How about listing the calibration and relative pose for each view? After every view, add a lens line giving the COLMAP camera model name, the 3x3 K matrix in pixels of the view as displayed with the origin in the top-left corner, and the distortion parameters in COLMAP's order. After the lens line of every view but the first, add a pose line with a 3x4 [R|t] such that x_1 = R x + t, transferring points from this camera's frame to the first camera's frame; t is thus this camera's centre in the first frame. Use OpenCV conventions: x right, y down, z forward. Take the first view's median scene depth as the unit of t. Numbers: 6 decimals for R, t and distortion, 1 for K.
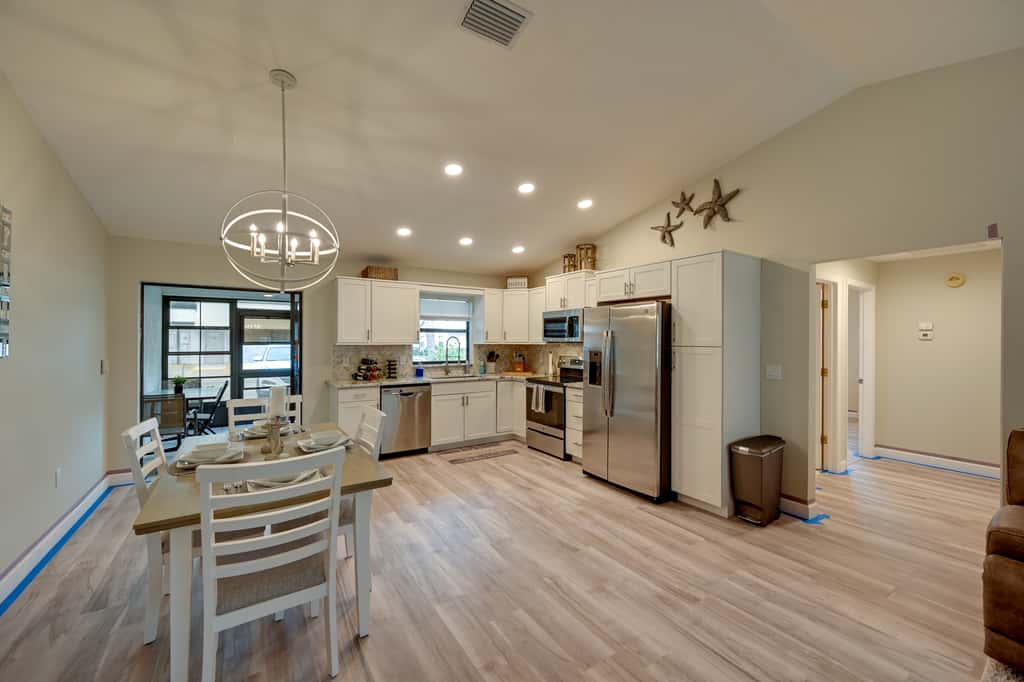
lens RADIAL K [[409.7, 0, 507.7], [0, 409.7, 337.2], [0, 0, 1]] dist [0.001916, 0.000030]
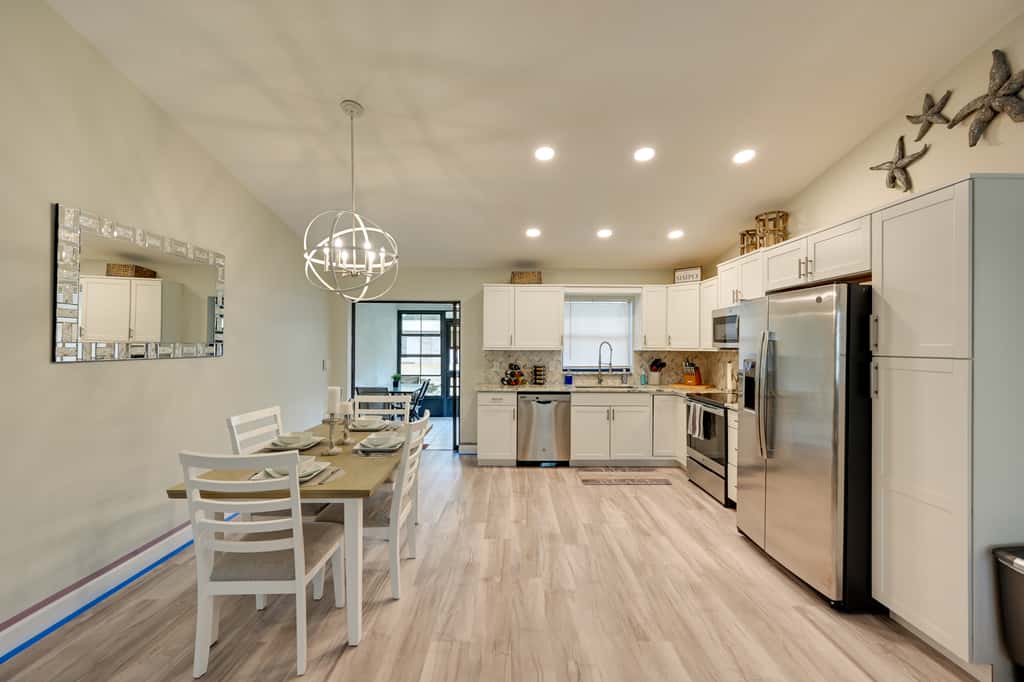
lens RADIAL K [[409.7, 0, 510.5], [0, 409.7, 342.6], [0, 0, 1]] dist [0.001916, 0.000030]
pose [[0.840422, -0.001062, -0.541932, 0.243385], [0.001229, 0.999999, -0.000053, 0.000634], [0.541931, -0.000621, 0.840422, 0.181590]]
